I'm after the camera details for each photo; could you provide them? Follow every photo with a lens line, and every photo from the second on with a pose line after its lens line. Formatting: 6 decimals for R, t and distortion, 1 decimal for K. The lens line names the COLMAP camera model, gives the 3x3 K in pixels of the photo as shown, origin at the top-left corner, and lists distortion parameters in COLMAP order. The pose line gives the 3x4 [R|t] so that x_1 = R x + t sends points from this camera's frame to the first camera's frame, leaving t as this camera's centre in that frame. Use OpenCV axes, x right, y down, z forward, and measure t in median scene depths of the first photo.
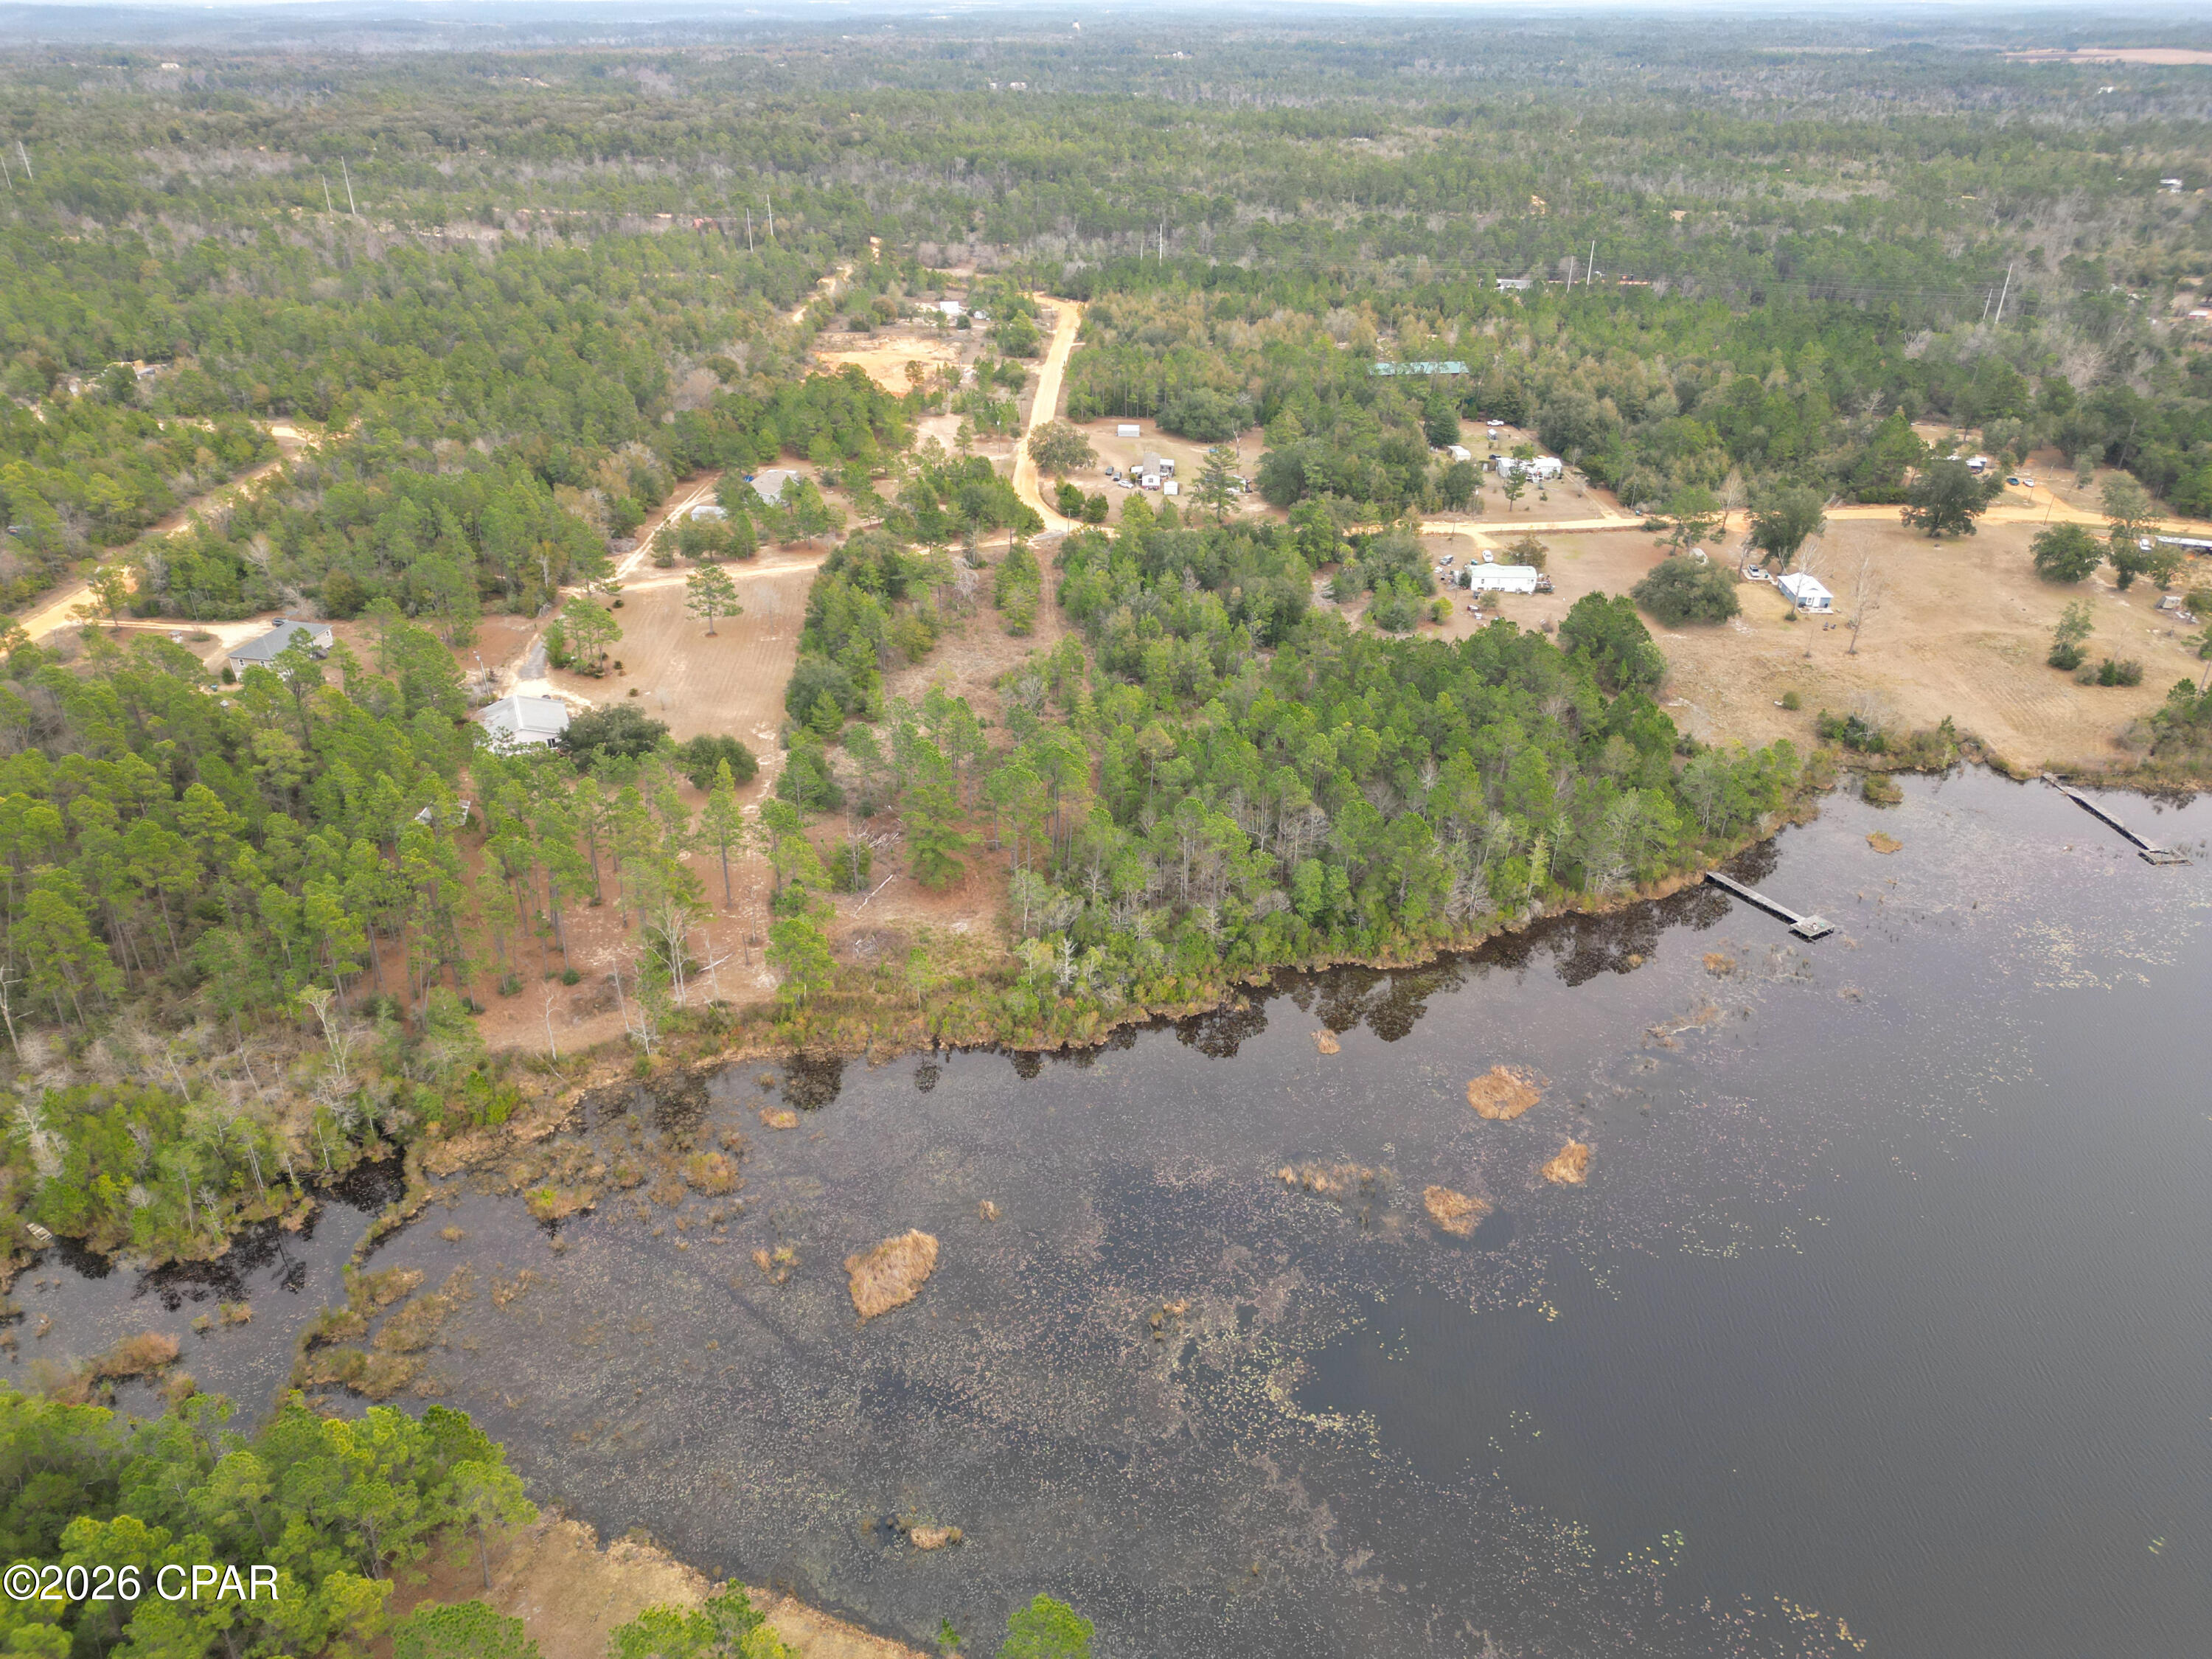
lens RADIAL K [[1563.7, 0, 1106.0], [0, 1563.7, 829.5], [0, 0, 1]] dist [0.176762, -0.000868]
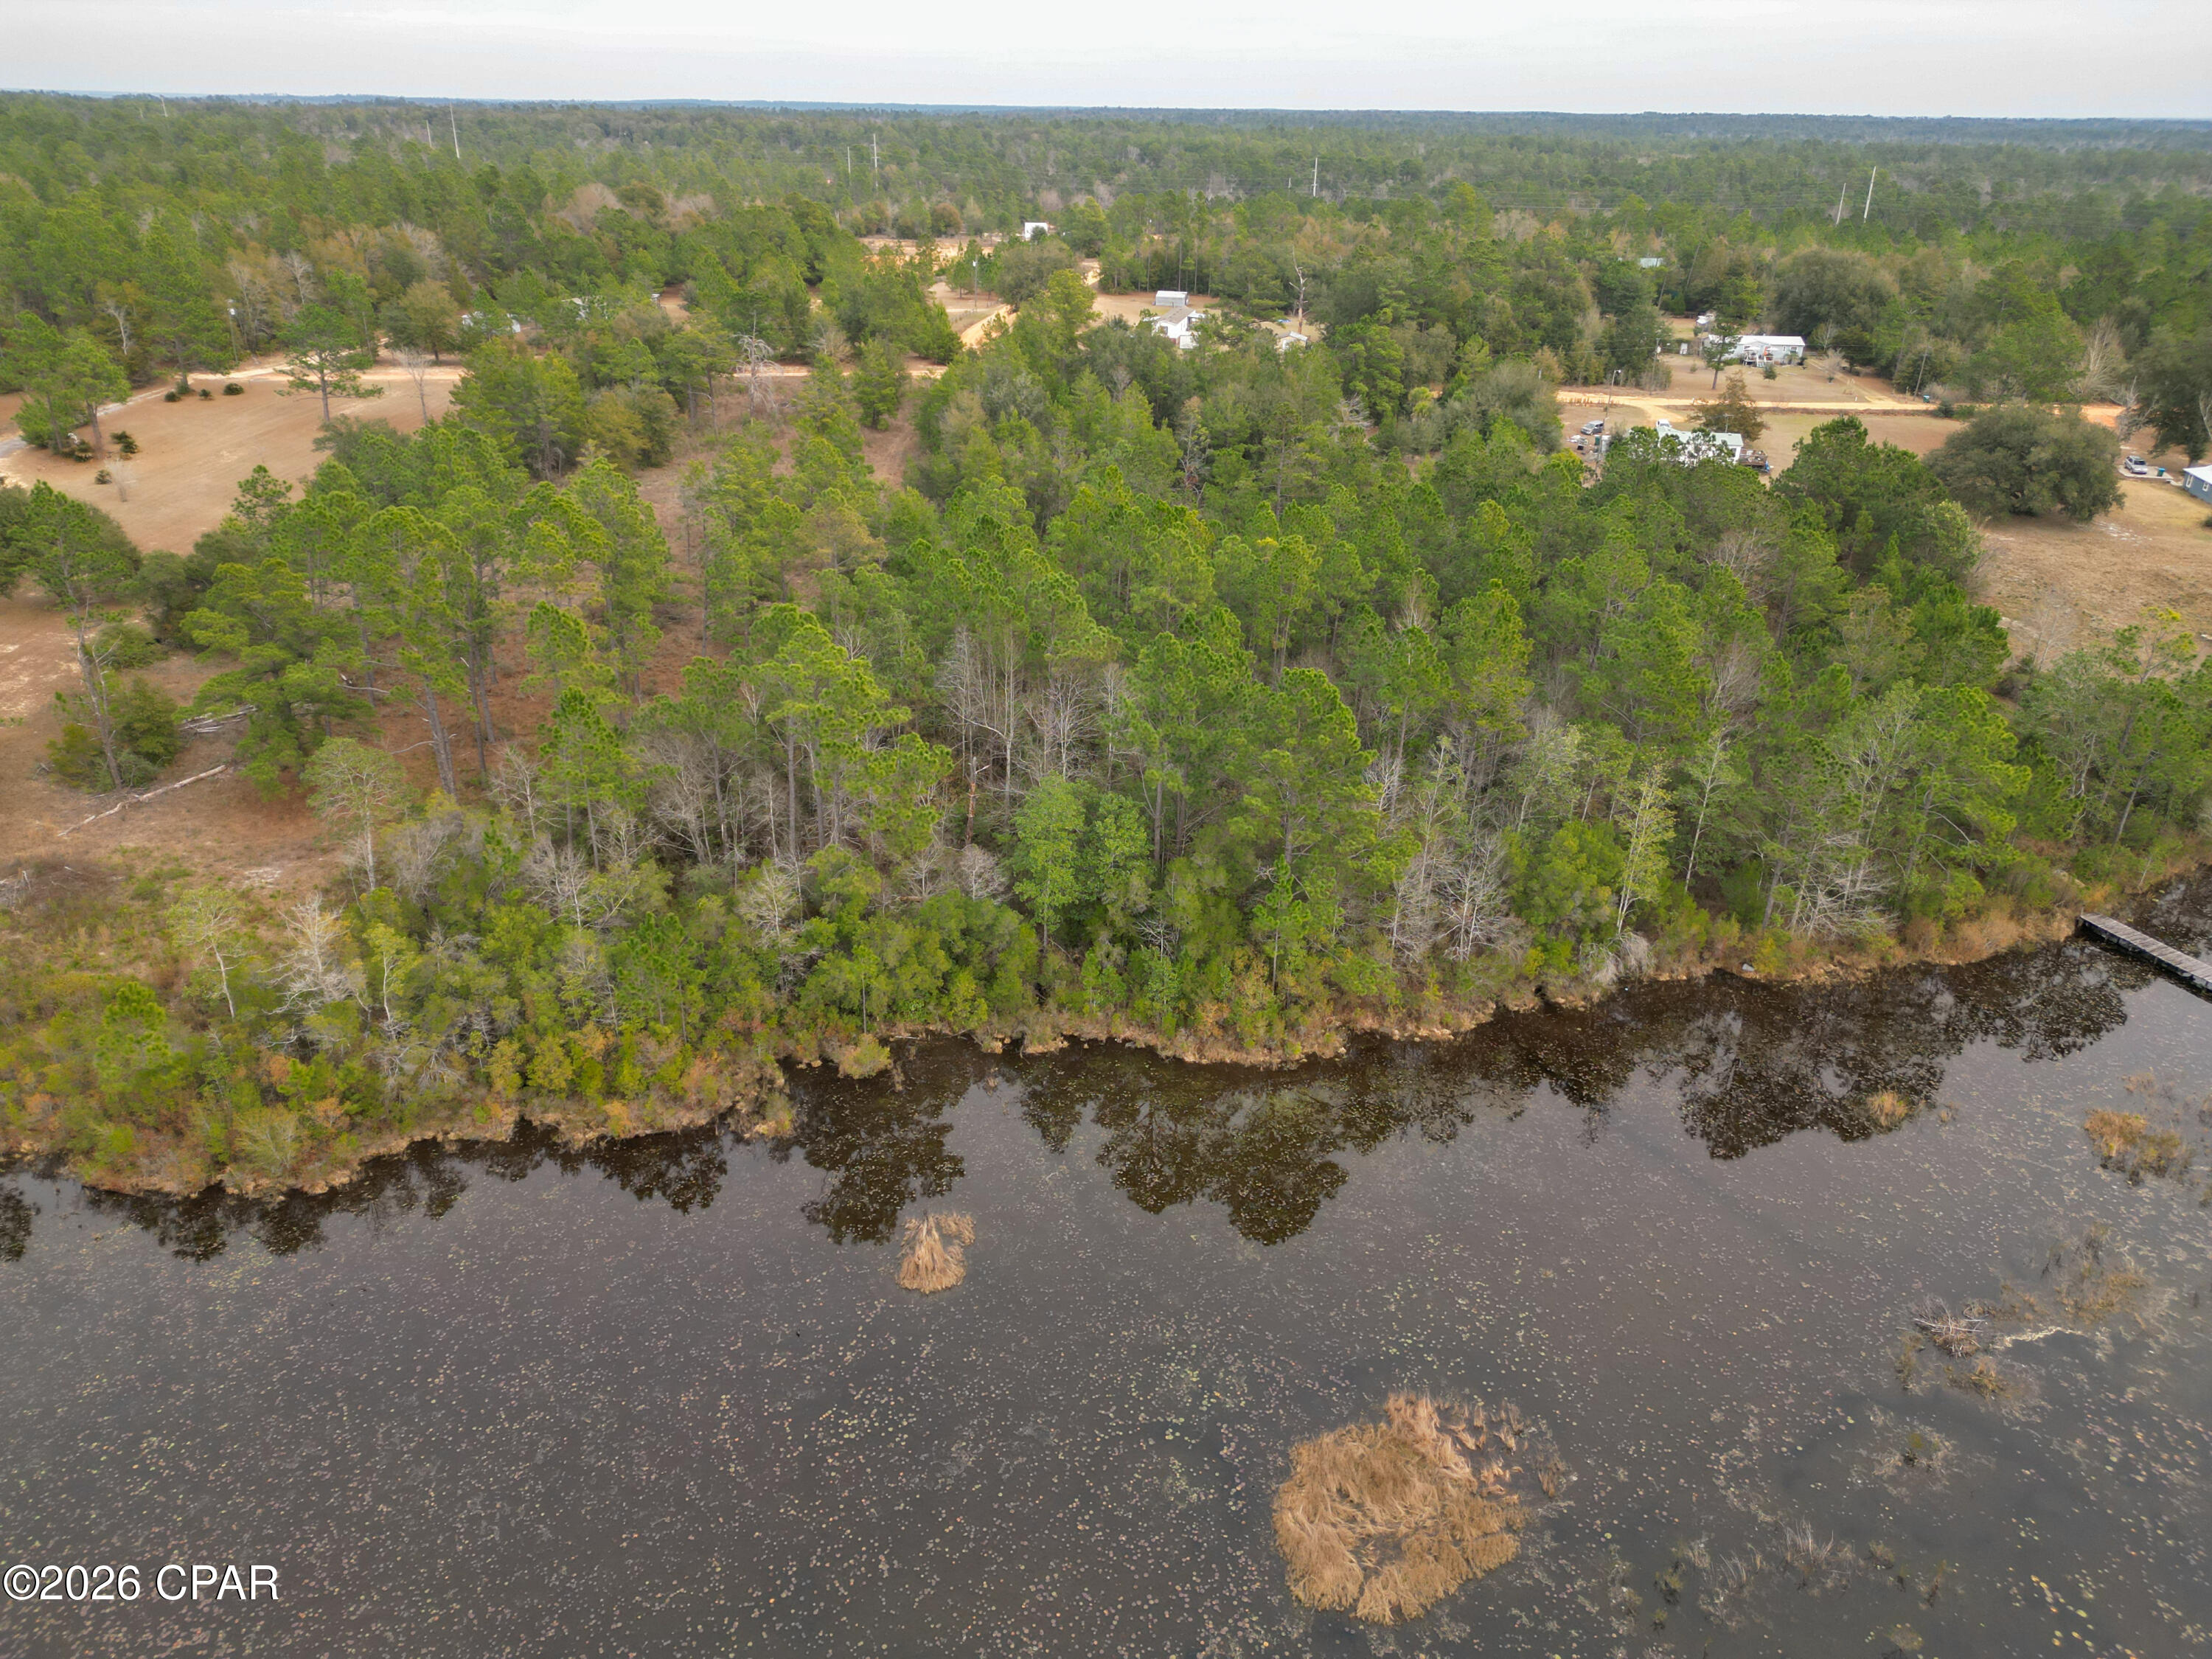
lens RADIAL K [[1534.3, 0, 1106.0], [0, 1534.3, 829.5], [0, 0, 1]] dist [0.093011, -0.033345]
pose [[0.986368, 0.078293, -0.144739, 0.194186], [-0.087356, 0.994525, -0.057353, 0.052666], [0.139456, 0.069215, 0.987806, 0.591036]]
